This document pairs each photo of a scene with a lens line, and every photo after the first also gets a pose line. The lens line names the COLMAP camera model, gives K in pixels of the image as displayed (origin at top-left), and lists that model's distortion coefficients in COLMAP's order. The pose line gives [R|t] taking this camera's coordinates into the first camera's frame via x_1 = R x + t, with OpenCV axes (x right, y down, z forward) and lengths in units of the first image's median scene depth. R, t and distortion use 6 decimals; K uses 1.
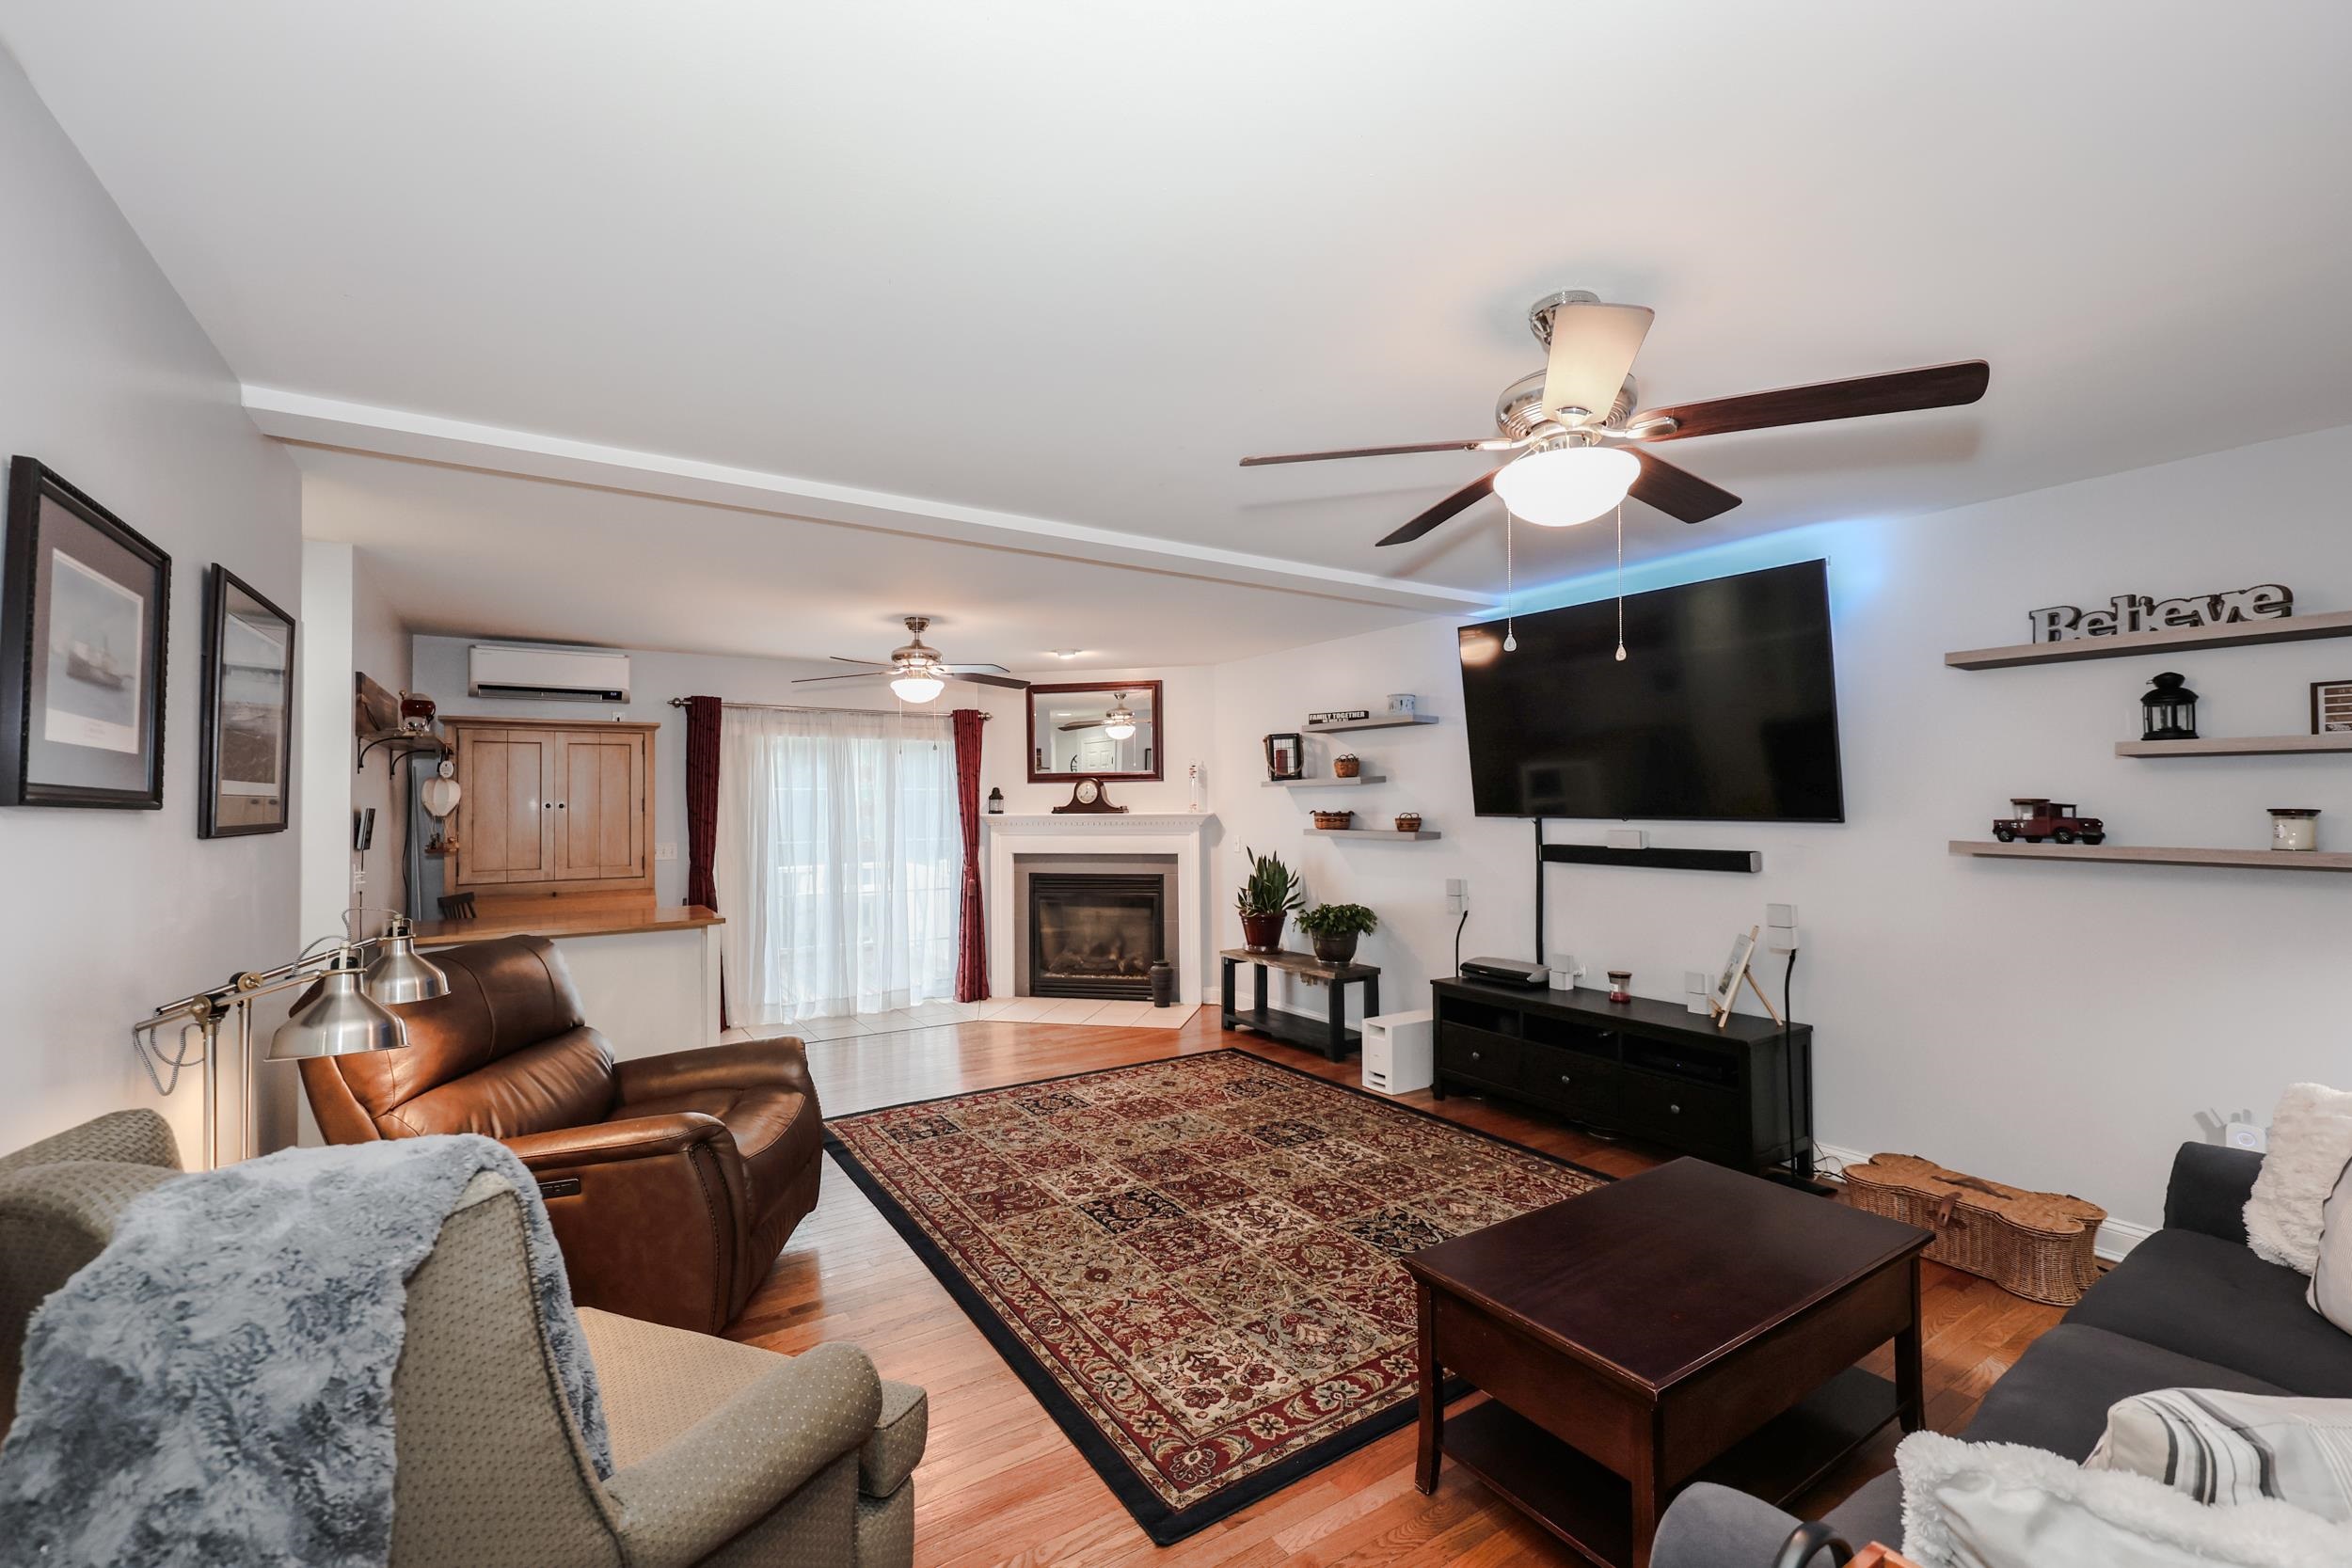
lens RADIAL K [[963.6, 0, 1171.1], [0, 963.6, 788.5], [0, 0, 1]] dist [0.000236, 0.000177]
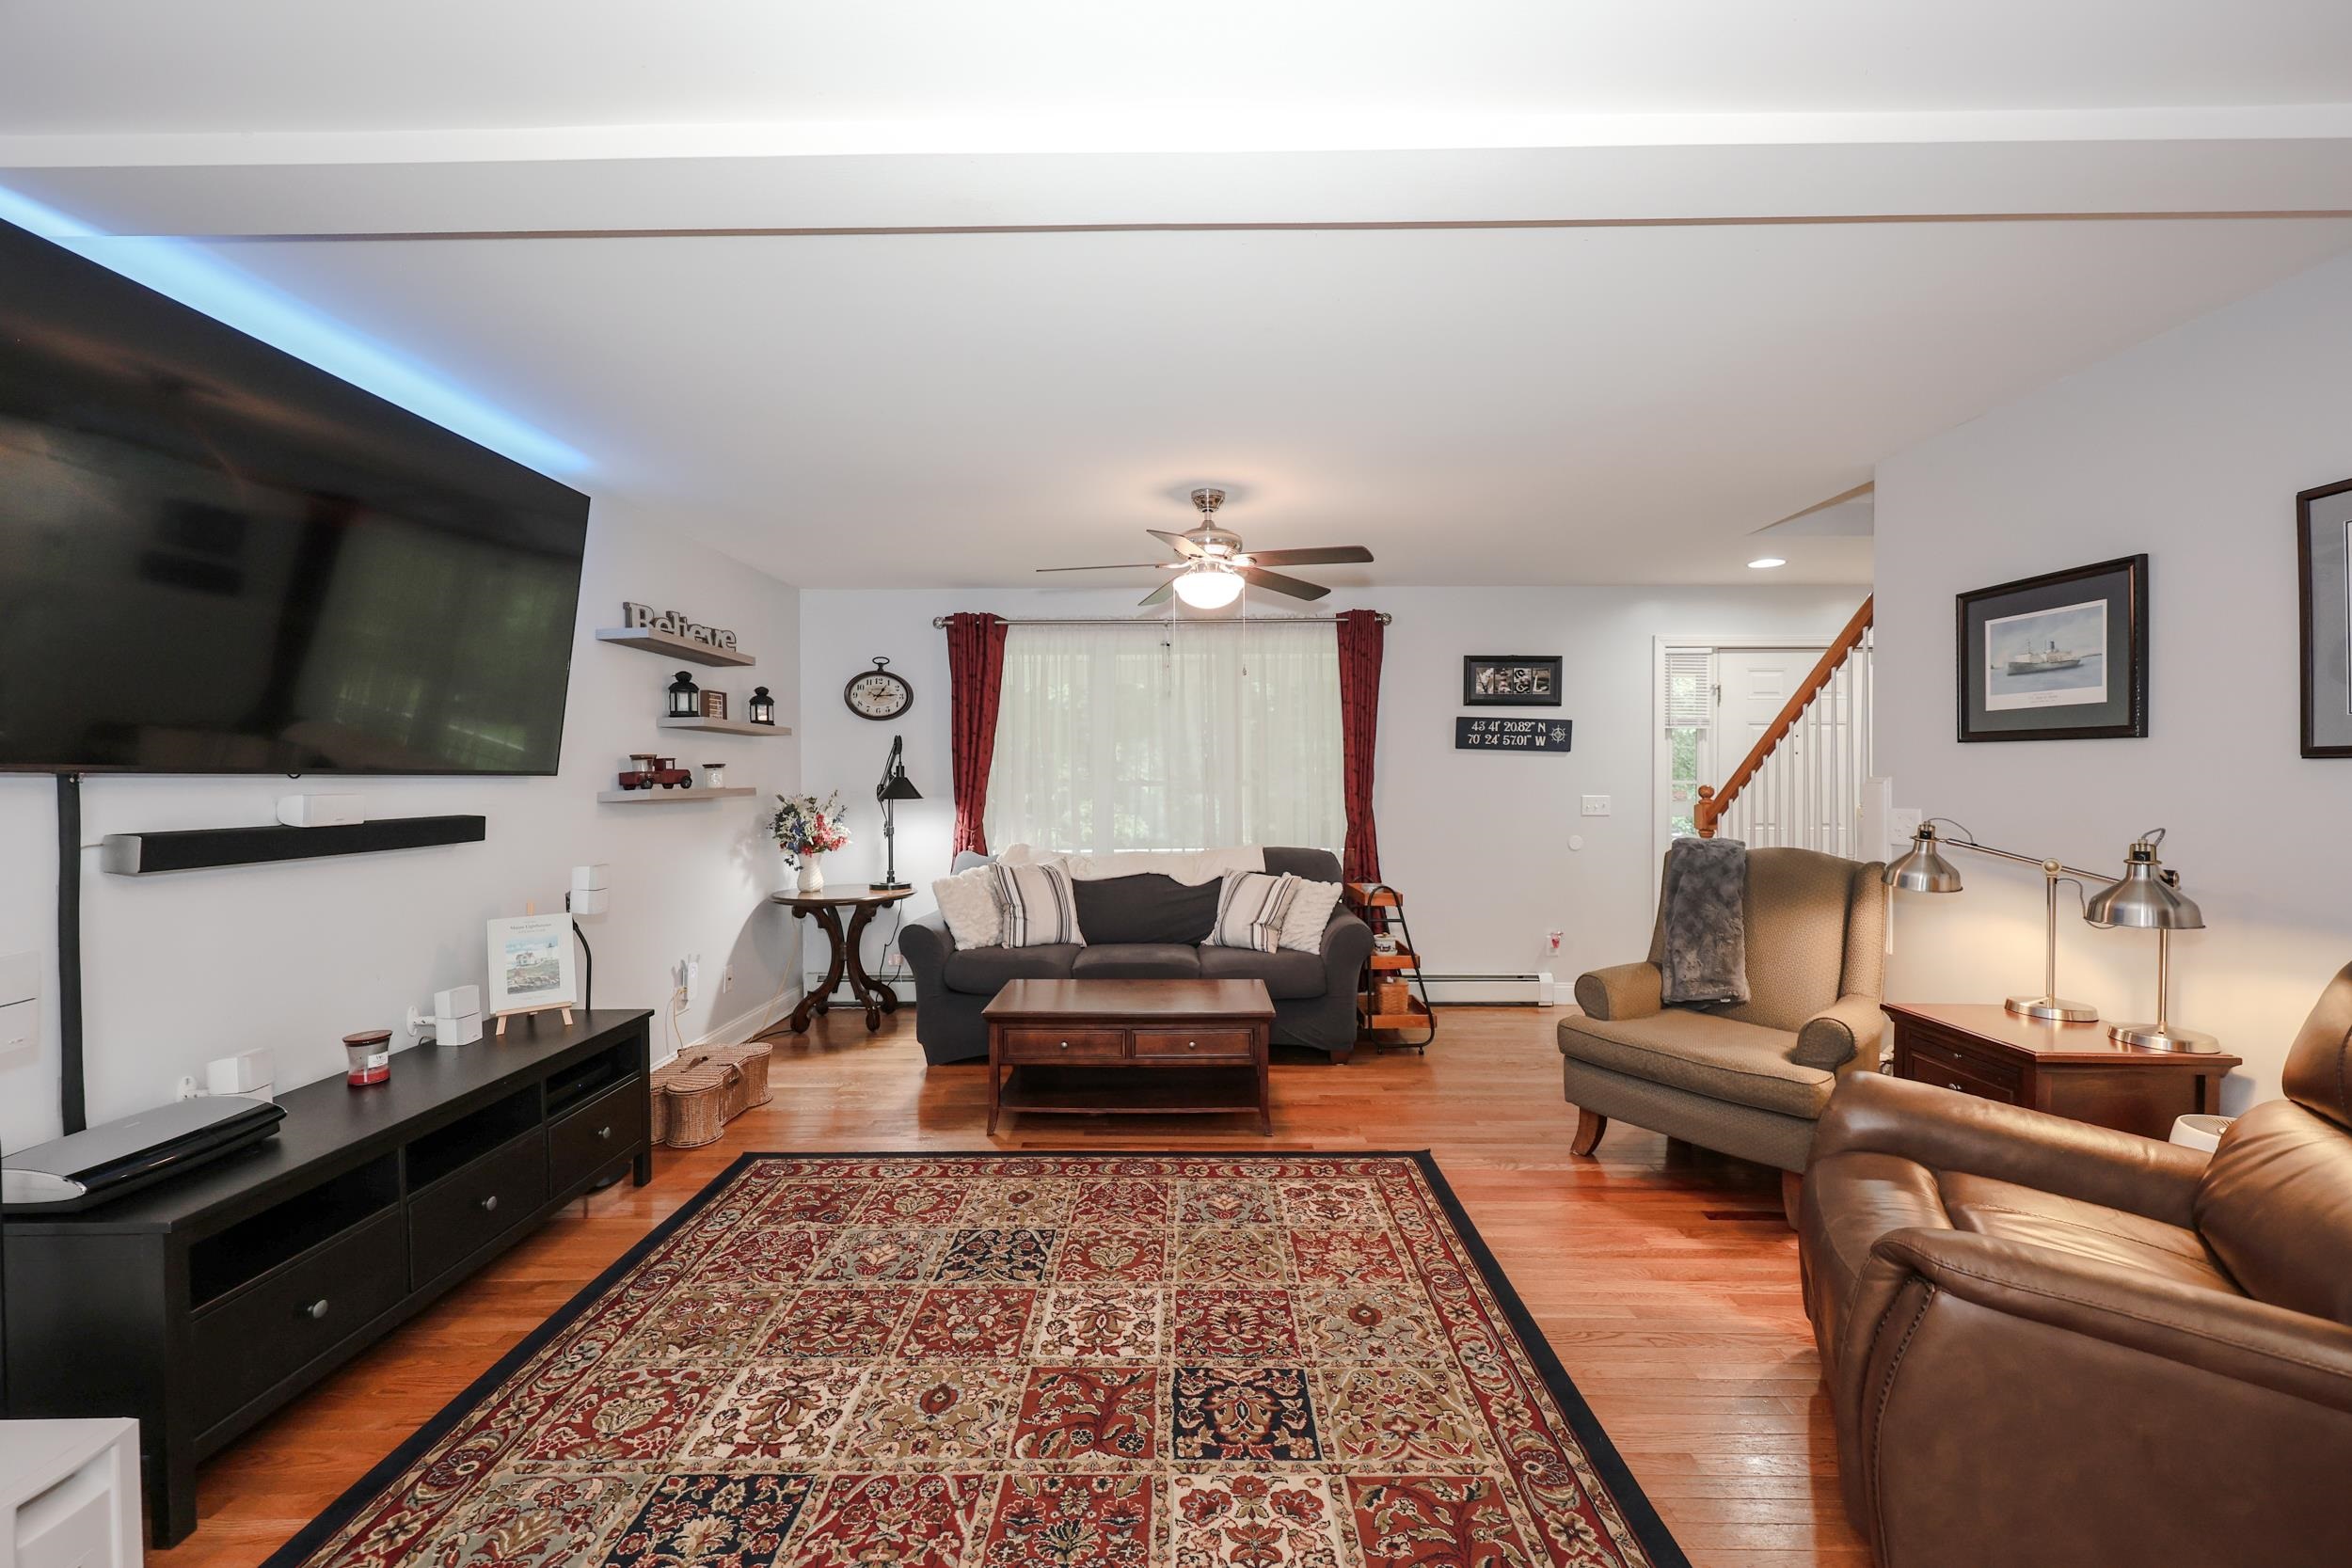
lens RADIAL K [[963.6, 0, 1166.7], [0, 963.6, 776.6], [0, 0, 1]] dist [0.000236, 0.000177]
pose [[-0.833242, 0.009471, 0.552827, -0.372787], [0.001008, 0.999878, -0.015609, 0.060342], [-0.552907, -0.012449, -0.833150, 1.698182]]
